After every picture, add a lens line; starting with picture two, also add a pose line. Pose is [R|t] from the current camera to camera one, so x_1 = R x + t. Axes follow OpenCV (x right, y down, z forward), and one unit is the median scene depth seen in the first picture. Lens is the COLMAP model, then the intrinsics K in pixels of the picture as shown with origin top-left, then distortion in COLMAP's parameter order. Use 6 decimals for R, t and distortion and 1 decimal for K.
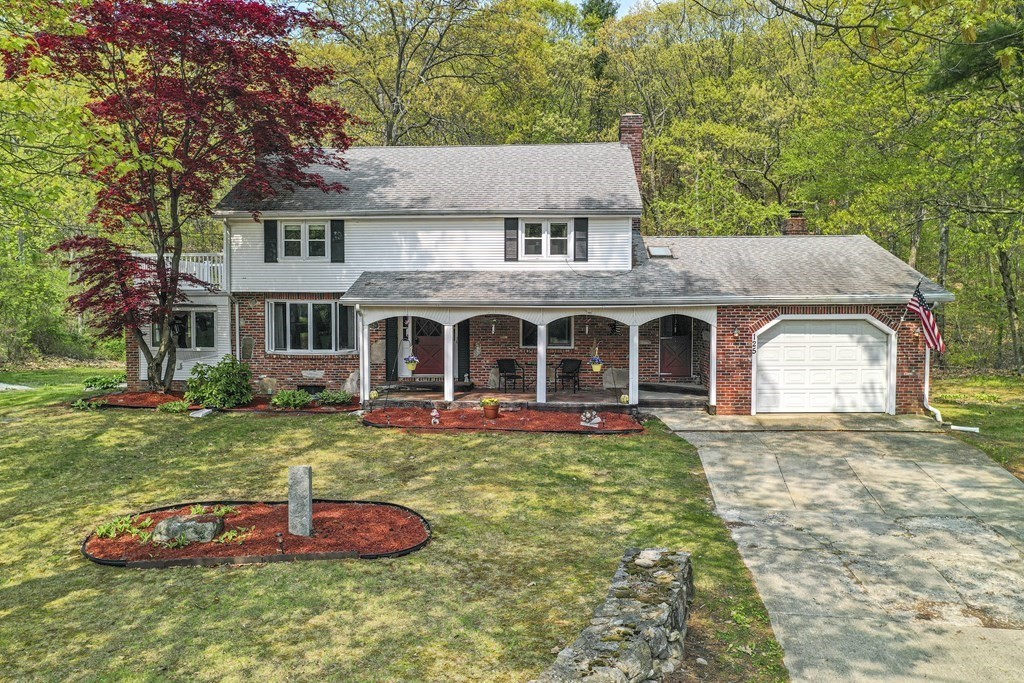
lens RADIAL K [[805.9, 0, 468.6], [0, 805.9, 335.1], [0, 0, 1]] dist [0.010557, -0.006285]
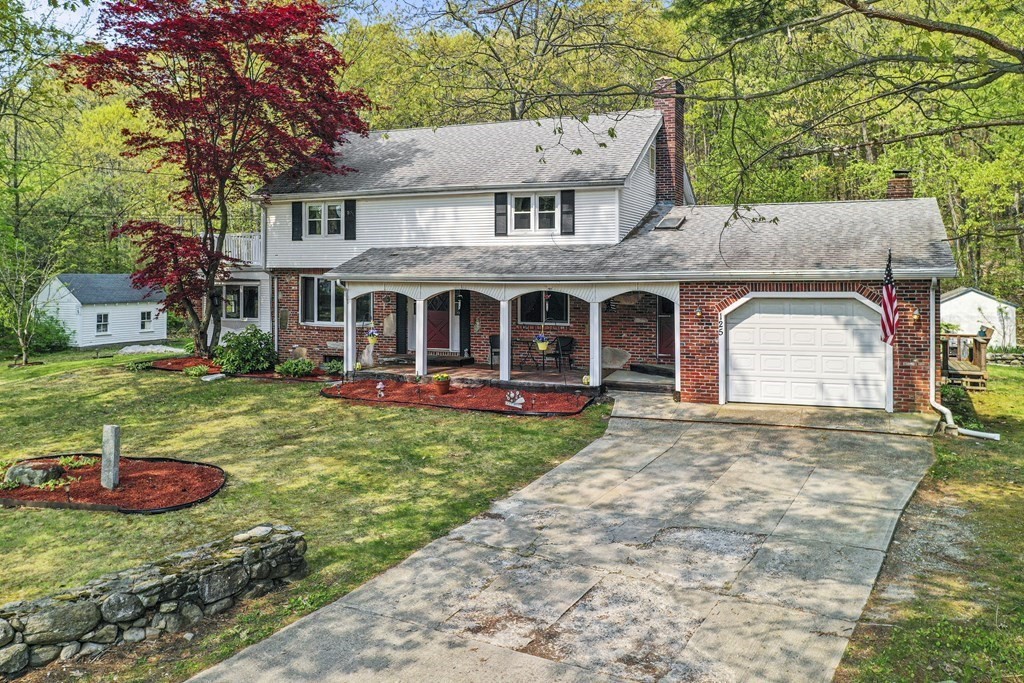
lens RADIAL K [[805.9, 0, 456.8], [0, 805.9, 267.8], [0, 0, 1]] dist [0.010557, -0.006285]
pose [[0.945834, -0.003219, -0.324633, 0.330749], [-0.013237, 0.998737, -0.048470, -0.004045], [0.324379, 0.050141, 0.944597, 0.049051]]
